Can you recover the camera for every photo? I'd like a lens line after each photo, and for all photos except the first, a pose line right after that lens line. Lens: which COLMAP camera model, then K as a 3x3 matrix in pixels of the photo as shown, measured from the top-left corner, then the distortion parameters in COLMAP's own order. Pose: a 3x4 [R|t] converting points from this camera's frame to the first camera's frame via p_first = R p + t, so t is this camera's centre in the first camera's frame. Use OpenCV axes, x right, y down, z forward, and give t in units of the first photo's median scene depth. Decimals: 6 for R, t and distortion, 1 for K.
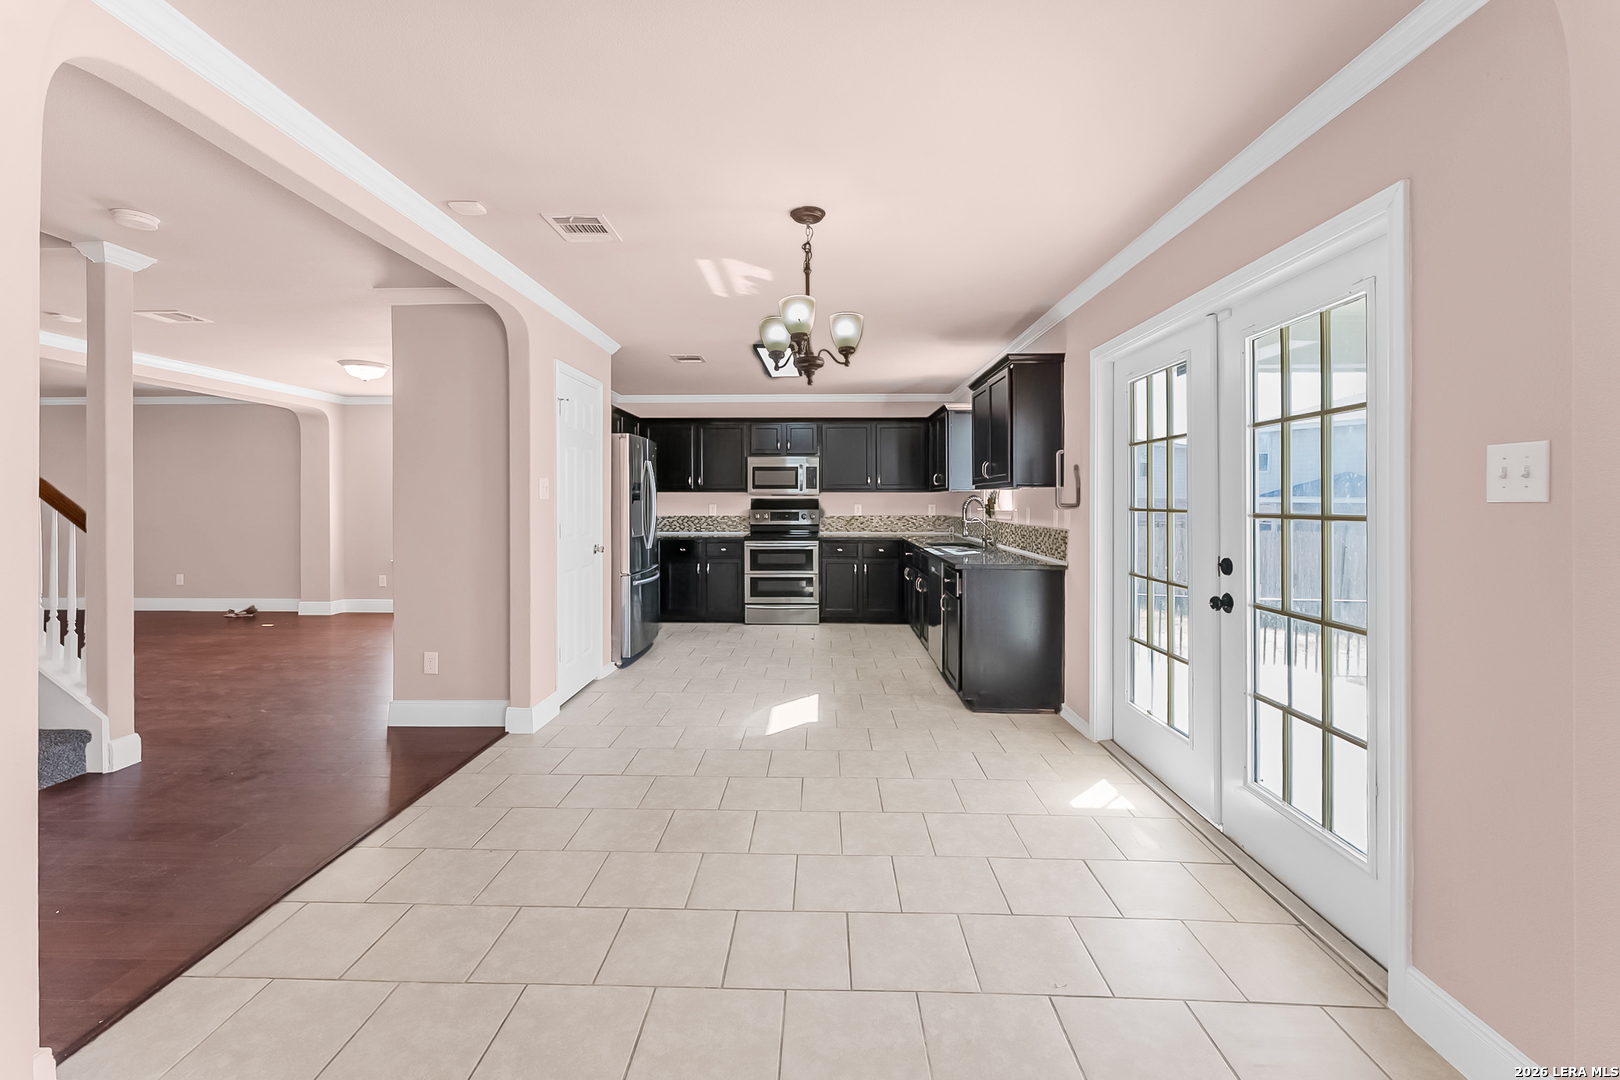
lens RADIAL K [[668.0, 0, 812.5], [0, 668.0, 503.4], [0, 0, 1]] dist [0.000778, 0.000331]
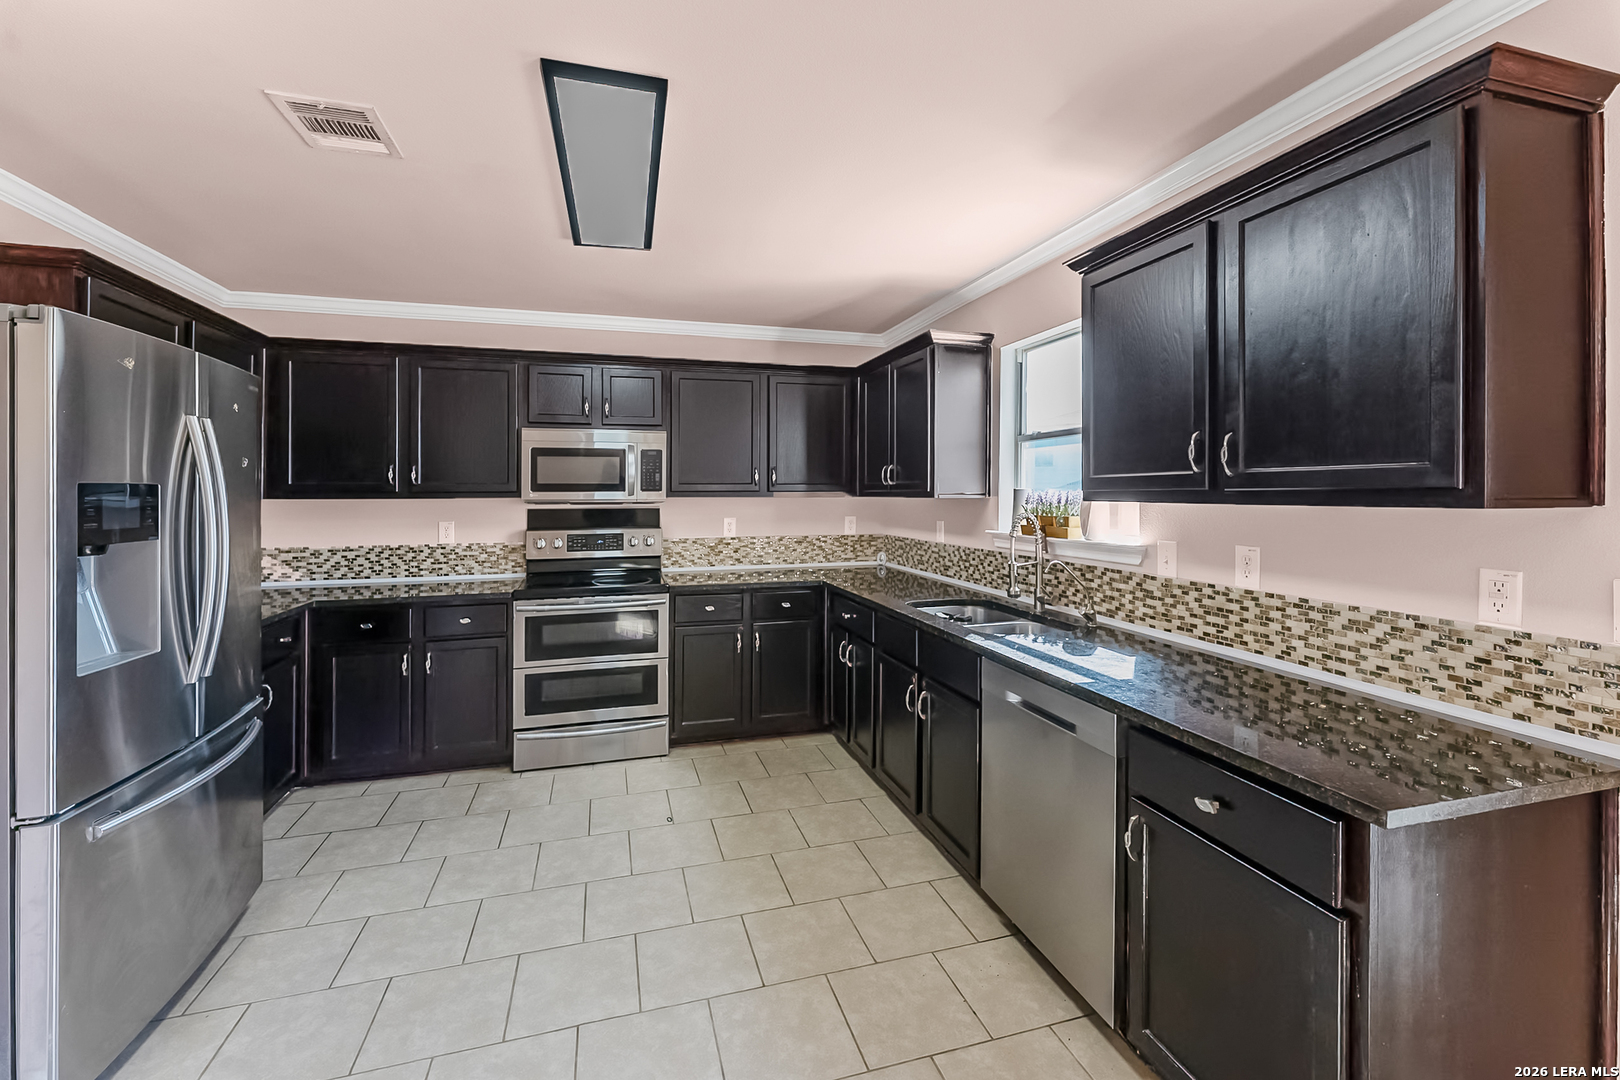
lens RADIAL K [[668.6, 0, 803.3], [0, 668.6, 479.0], [0, 0, 1]] dist [0.000150, 0.000142]
pose [[0.955258, 0.003185, 0.295755, -0.044159], [0.004560, 0.999665, -0.025494, -0.017978], [-0.295737, 0.025702, 0.954923, 0.468424]]
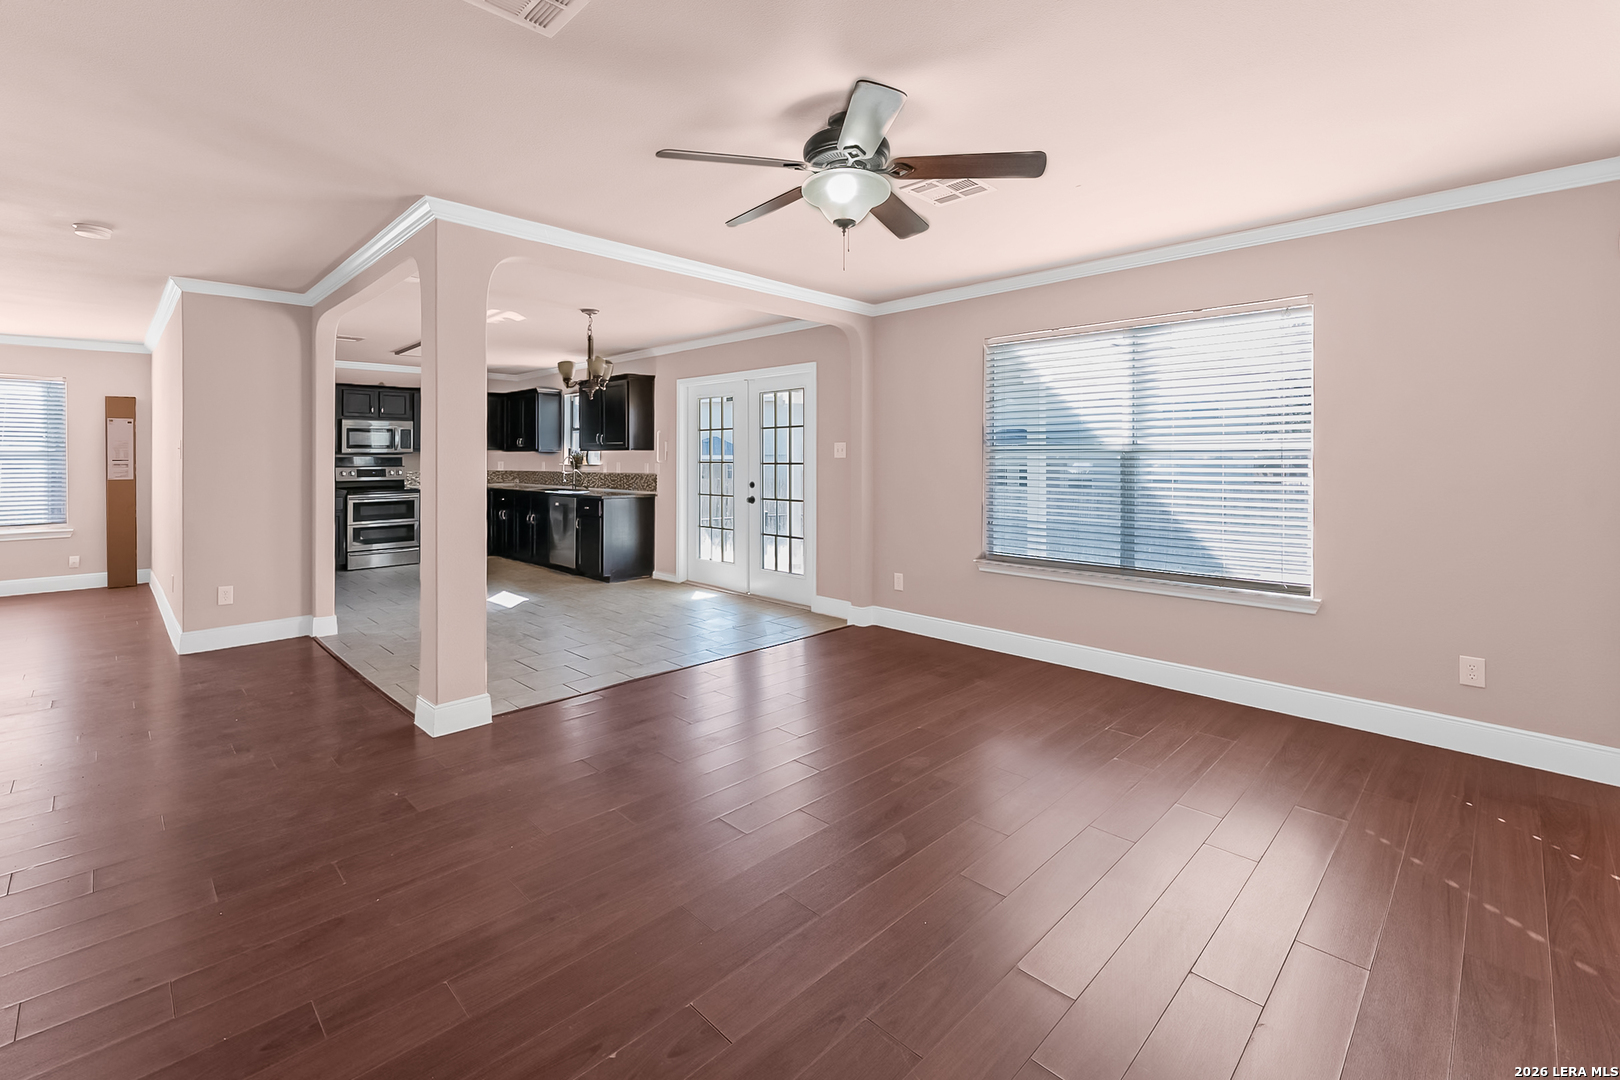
lens RADIAL K [[688.7, 0, 778.4], [0, 688.7, 481.2], [0, 0, 1]] dist [0.001371, 0.000471]
pose [[0.702662, -0.026885, 0.711015, -0.408122], [0.005948, 0.999473, 0.031914, 0.000521], [-0.711499, -0.018195, 0.702452, -0.309554]]
